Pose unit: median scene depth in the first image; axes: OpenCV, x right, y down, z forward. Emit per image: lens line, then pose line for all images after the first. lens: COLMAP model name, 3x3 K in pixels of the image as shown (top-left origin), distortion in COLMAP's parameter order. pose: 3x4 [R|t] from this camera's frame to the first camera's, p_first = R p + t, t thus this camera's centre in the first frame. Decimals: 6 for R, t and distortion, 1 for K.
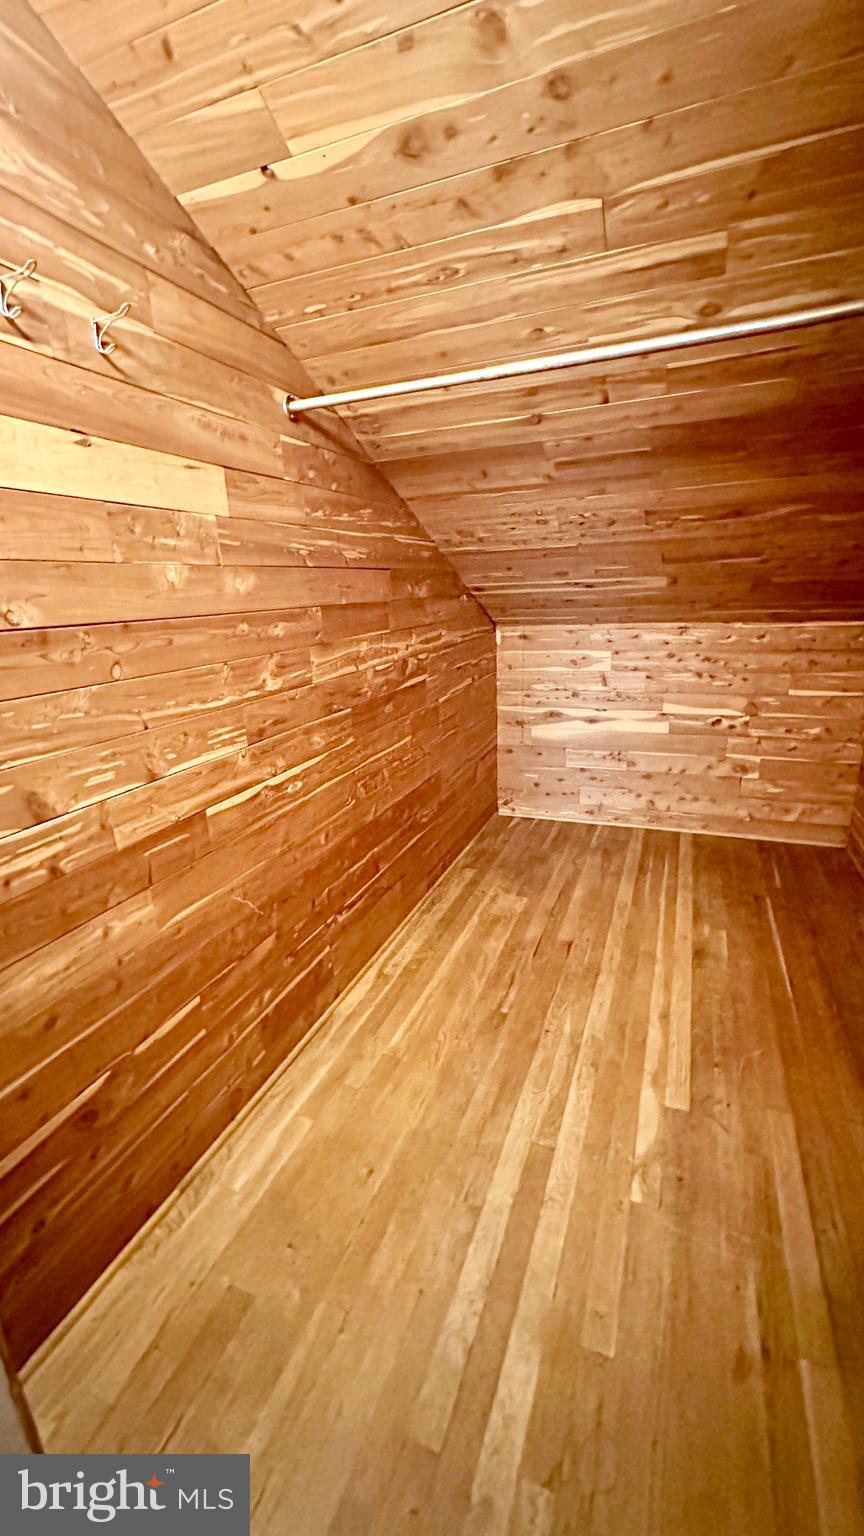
lens RADIAL K [[612.6, 0, 426.8], [0, 612.6, 764.2], [0, 0, 1]] dist [-0.001535, -0.000108]
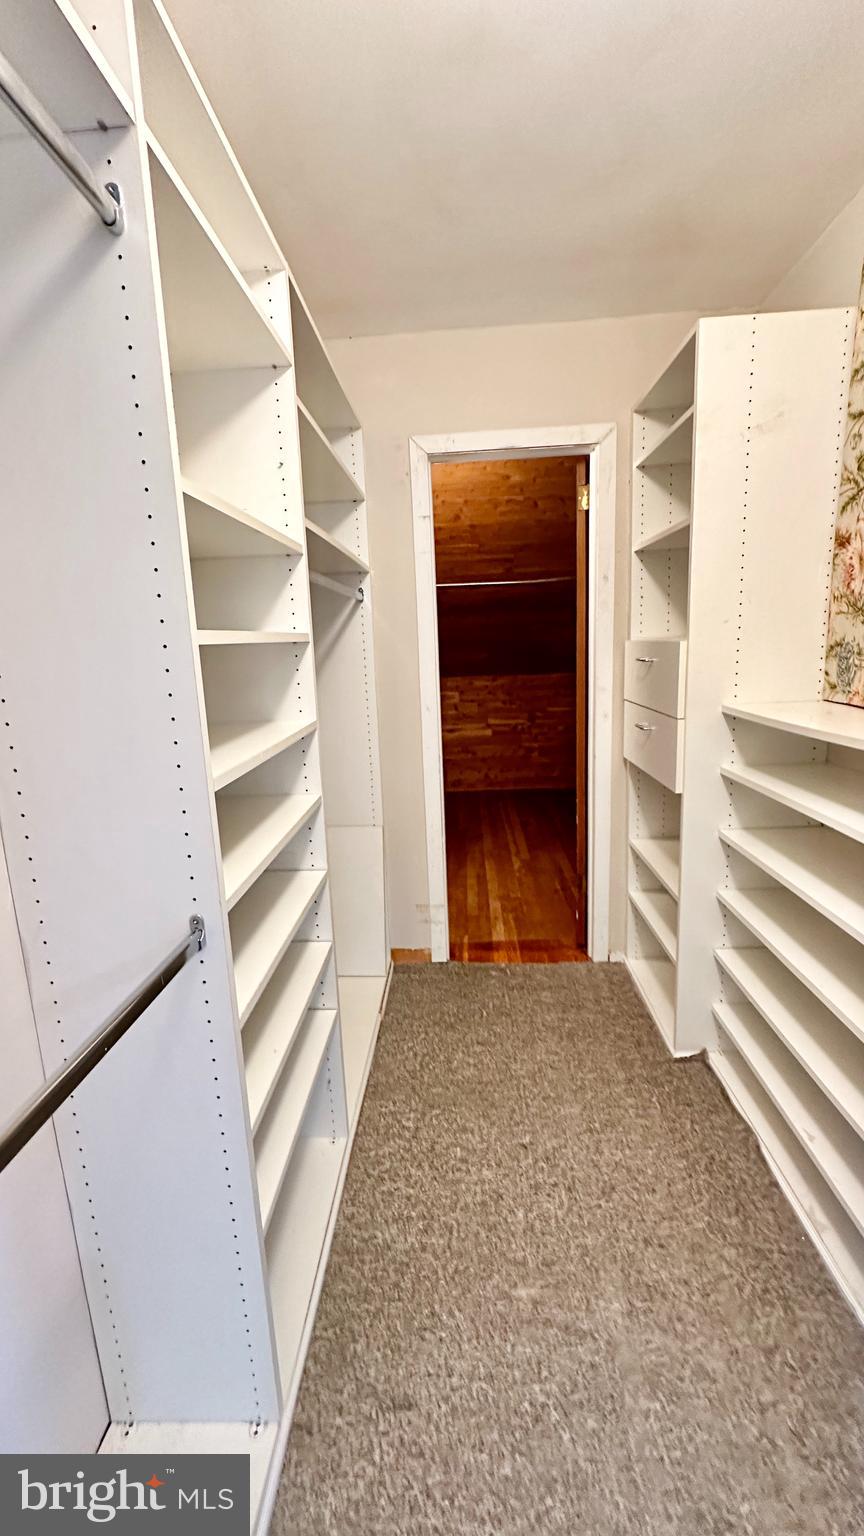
lens RADIAL K [[612.6, 0, 437.2], [0, 612.6, 765.9], [0, 0, 1]] dist [-0.001535, -0.000108]
pose [[0.938142, -0.063178, 0.340439, -0.393841], [0.095270, 0.992361, -0.078374, 0.171377], [-0.332887, 0.105960, 0.936994, -0.660131]]
